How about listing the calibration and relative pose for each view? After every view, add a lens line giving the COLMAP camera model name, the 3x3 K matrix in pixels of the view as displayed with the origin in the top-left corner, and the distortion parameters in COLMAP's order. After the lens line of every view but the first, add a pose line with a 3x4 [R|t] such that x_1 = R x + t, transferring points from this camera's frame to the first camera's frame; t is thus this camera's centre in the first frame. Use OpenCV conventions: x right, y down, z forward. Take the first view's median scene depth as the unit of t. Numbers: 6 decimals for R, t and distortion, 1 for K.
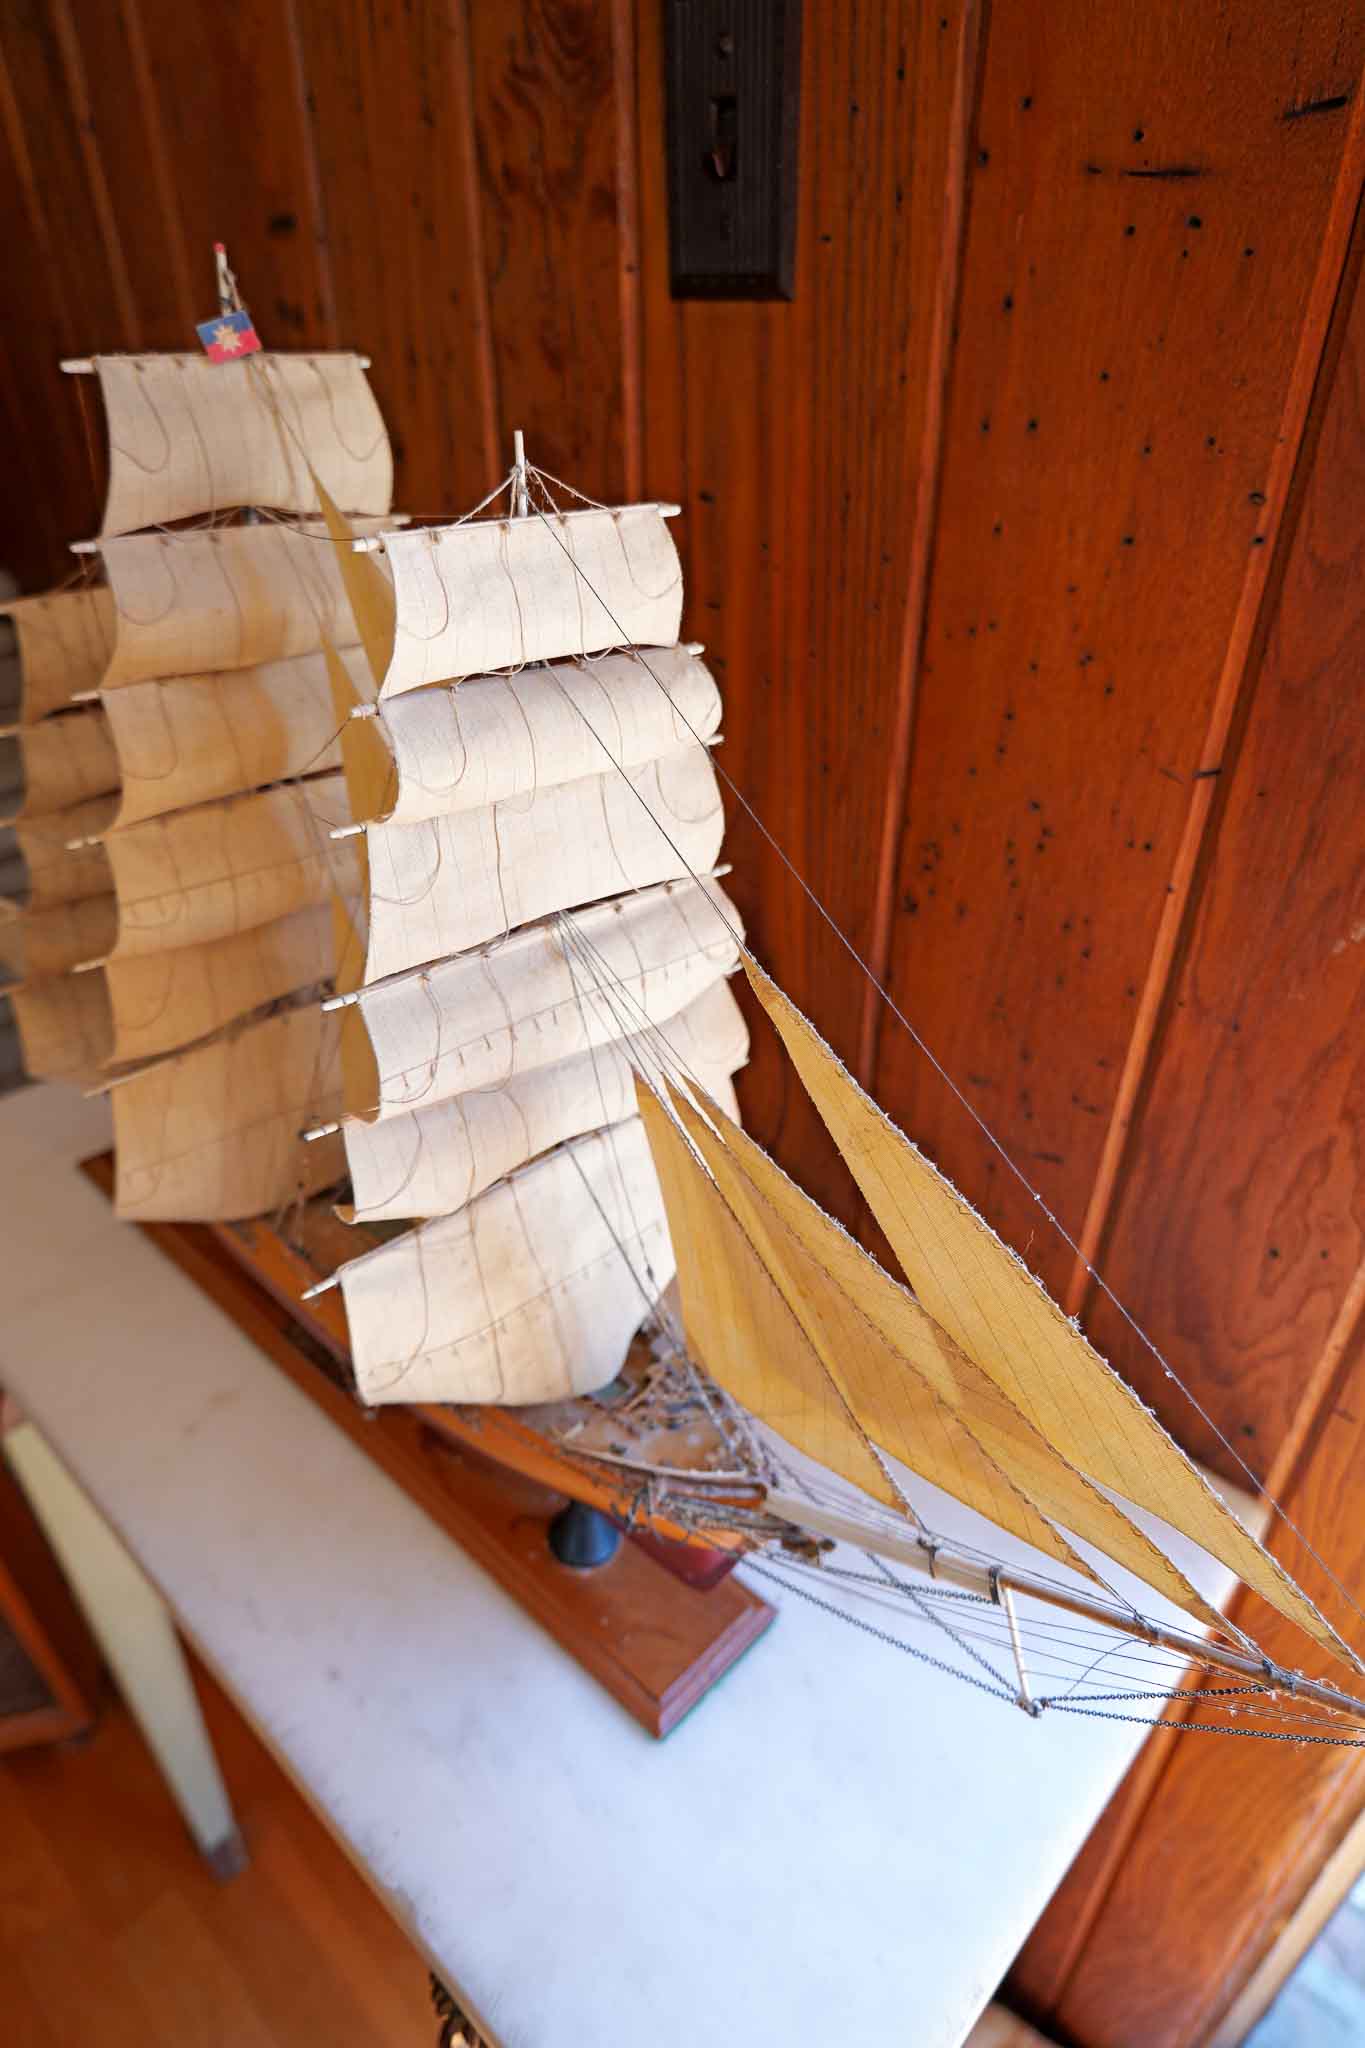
lens RADIAL K [[1196.0, 0, 692.0], [0, 1196.0, 1020.3], [0, 0, 1]] dist [-0.029981, 0.011831]
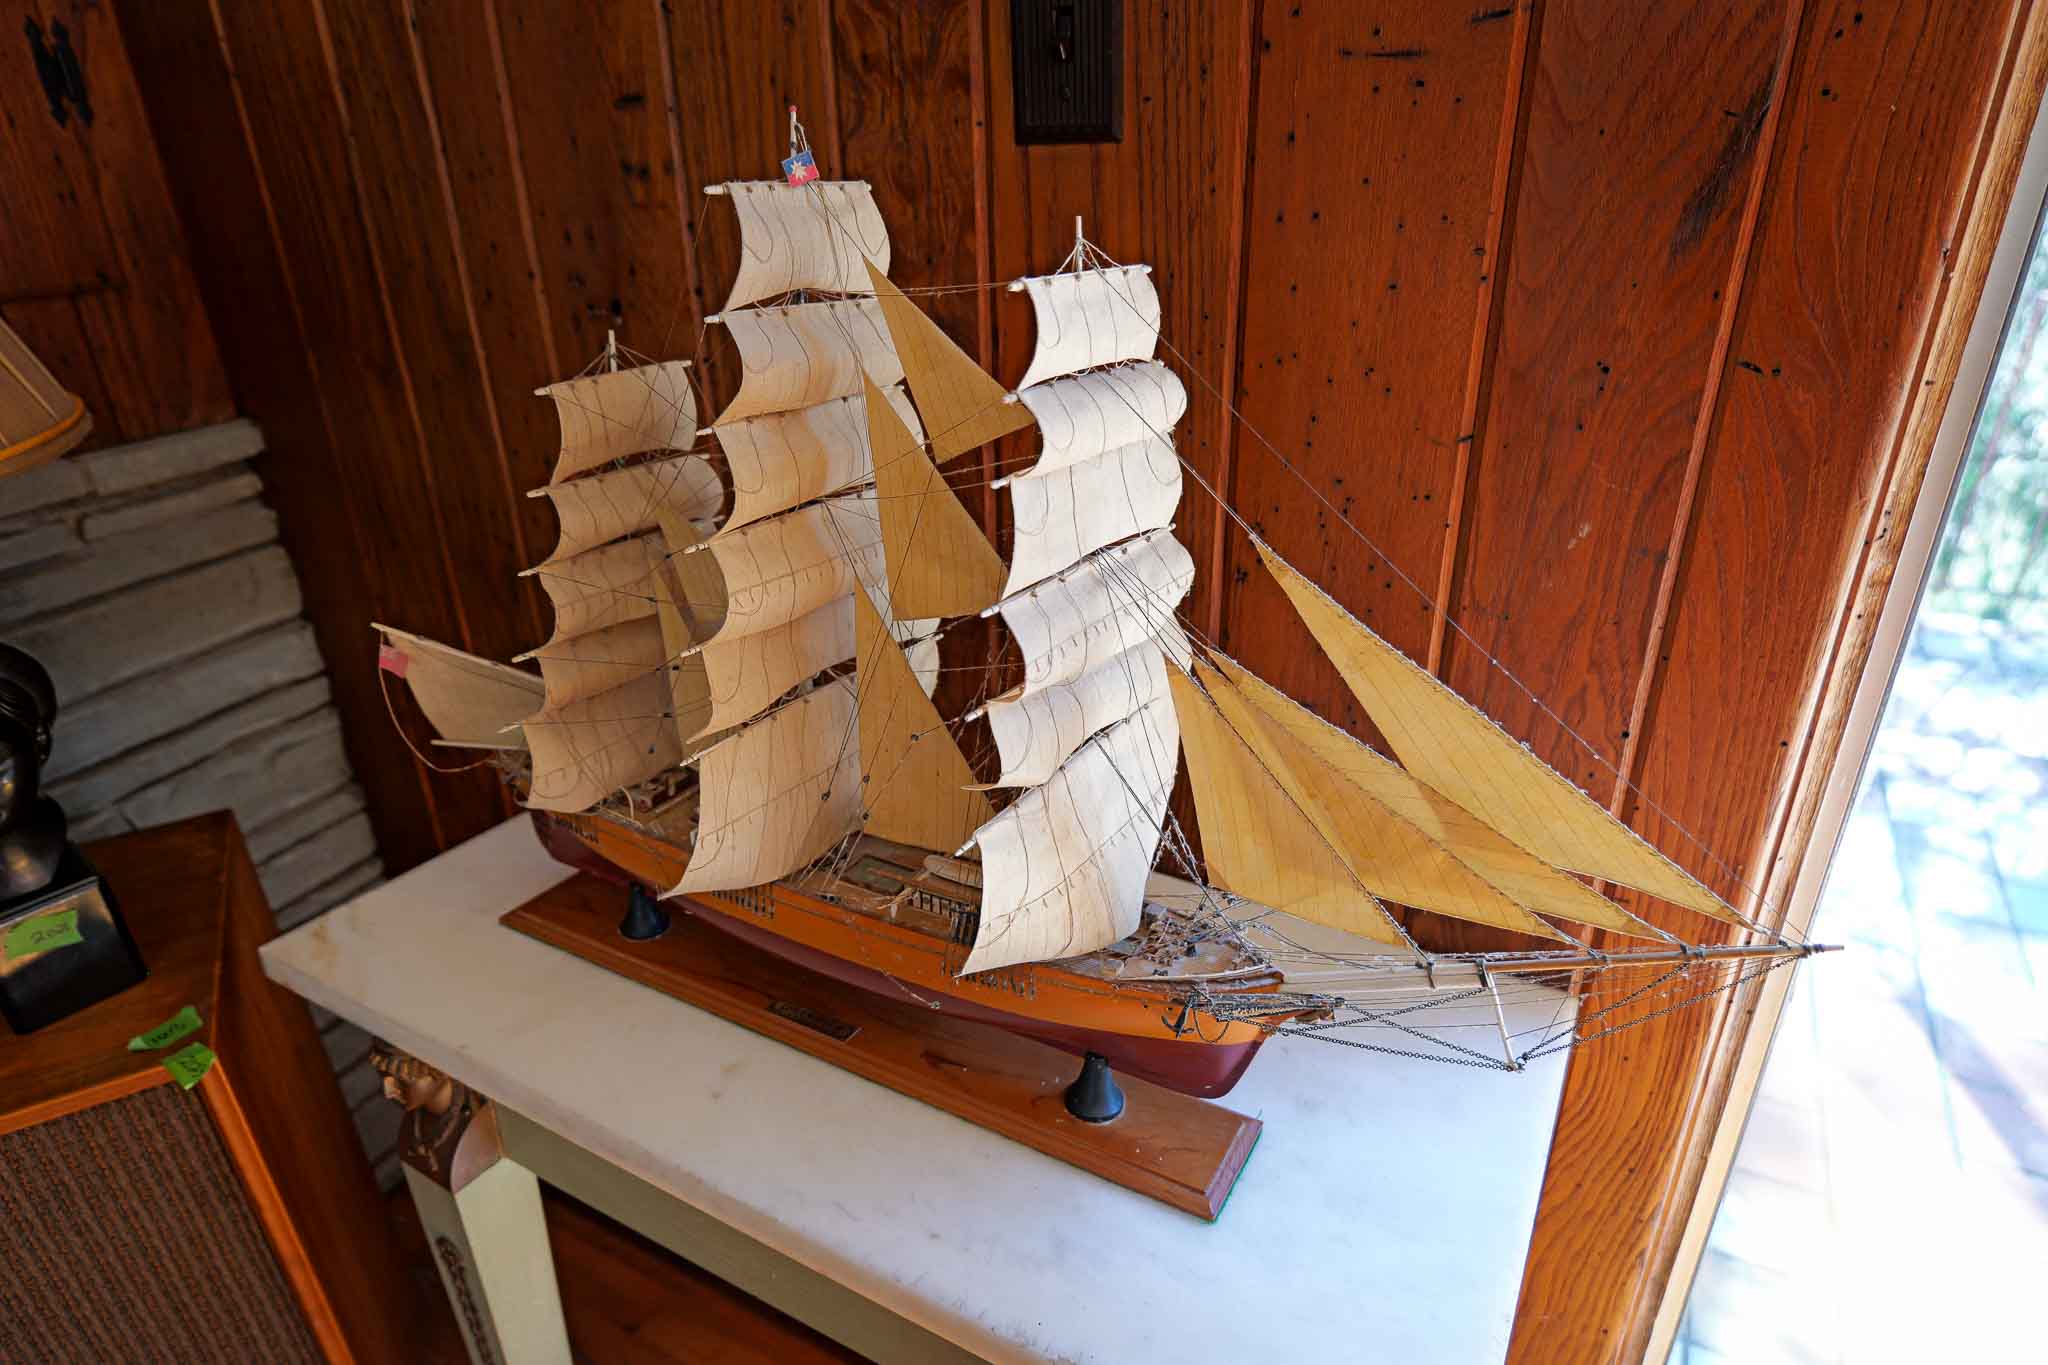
lens RADIAL K [[1196.0, 0, 1030.8], [0, 1196.0, 685.1], [0, 0, 1]] dist [-0.029981, 0.011831]
pose [[0.971207, -0.118215, 0.206838, -0.420330], [0.144929, 0.982244, -0.119128, 0.185254], [-0.189083, 0.145675, 0.971095, -0.263905]]
